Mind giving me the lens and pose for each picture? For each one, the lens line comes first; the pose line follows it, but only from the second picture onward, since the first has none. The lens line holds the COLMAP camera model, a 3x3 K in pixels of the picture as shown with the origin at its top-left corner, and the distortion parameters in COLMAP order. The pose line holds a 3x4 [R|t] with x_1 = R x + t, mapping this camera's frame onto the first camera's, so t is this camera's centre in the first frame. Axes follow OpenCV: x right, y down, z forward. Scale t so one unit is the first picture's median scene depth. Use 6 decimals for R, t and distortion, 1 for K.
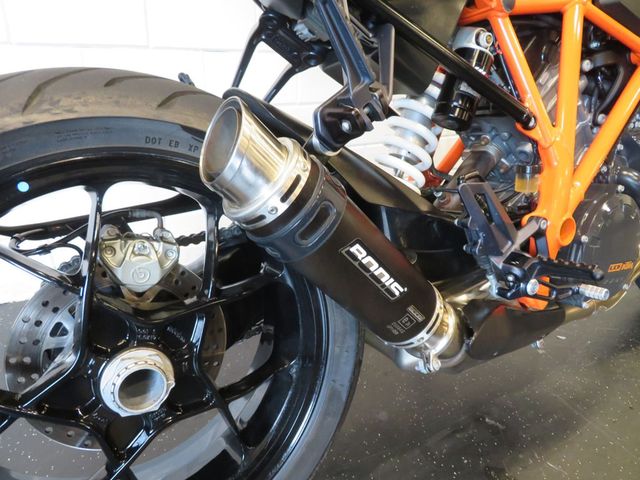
lens RADIAL K [[458.4, 0, 320.0], [0, 458.4, 240.0], [0, 0, 1]] dist [-0.001948, 0.006977]
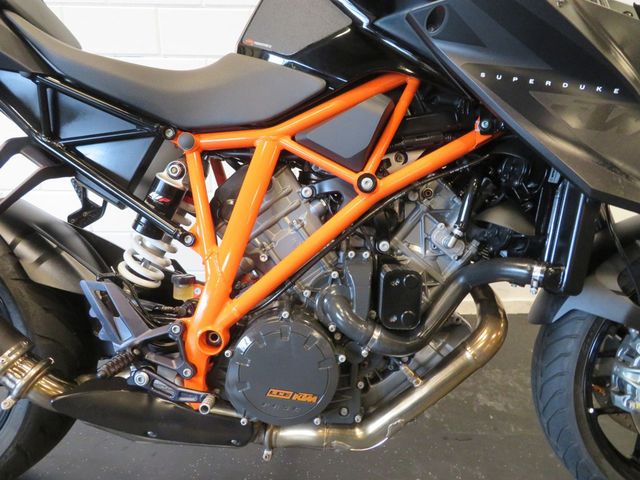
lens RADIAL K [[458.4, 0, 320.0], [0, 458.4, 240.0], [0, 0, 1]] dist [-0.001948, 0.006977]
pose [[0.841017, 0.122327, -0.526997, 1.785532], [-0.193656, 0.977626, -0.082122, -0.296868], [0.505161, 0.171123, 0.845890, 0.232333]]
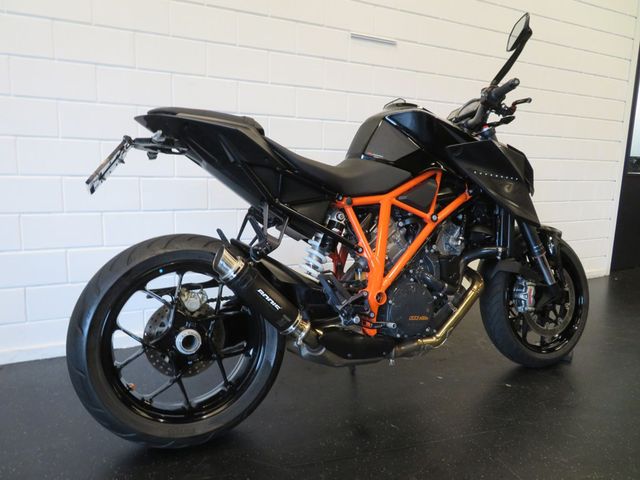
lens RADIAL K [[458.4, 0, 320.0], [0, 458.4, 240.0], [0, 0, 1]] dist [-0.001948, 0.006977]
pose [[0.993226, -0.005840, -0.116051, 0.695953], [-0.024530, 0.965692, -0.258529, 0.396054], [0.113579, 0.259624, 0.959007, -1.671868]]
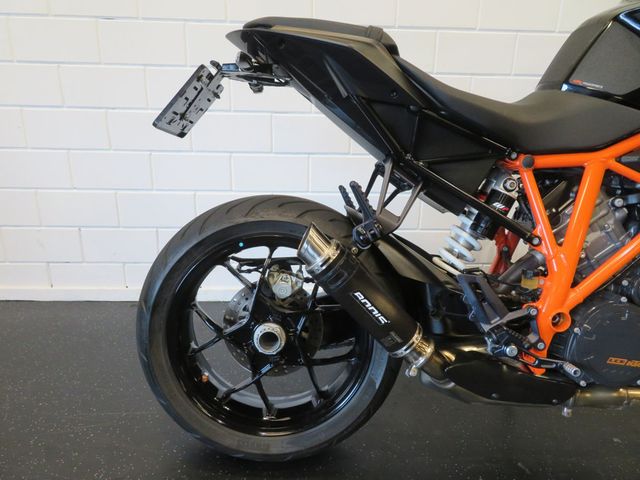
lens RADIAL K [[458.4, 0, 320.0], [0, 458.4, 240.0], [0, 0, 1]] dist [-0.001948, 0.006977]
pose [[0.863044, 0.130287, -0.488038, 0.764863], [-0.188021, 0.979597, -0.070982, -0.034630], [0.468832, 0.153022, 0.869932, -0.796023]]
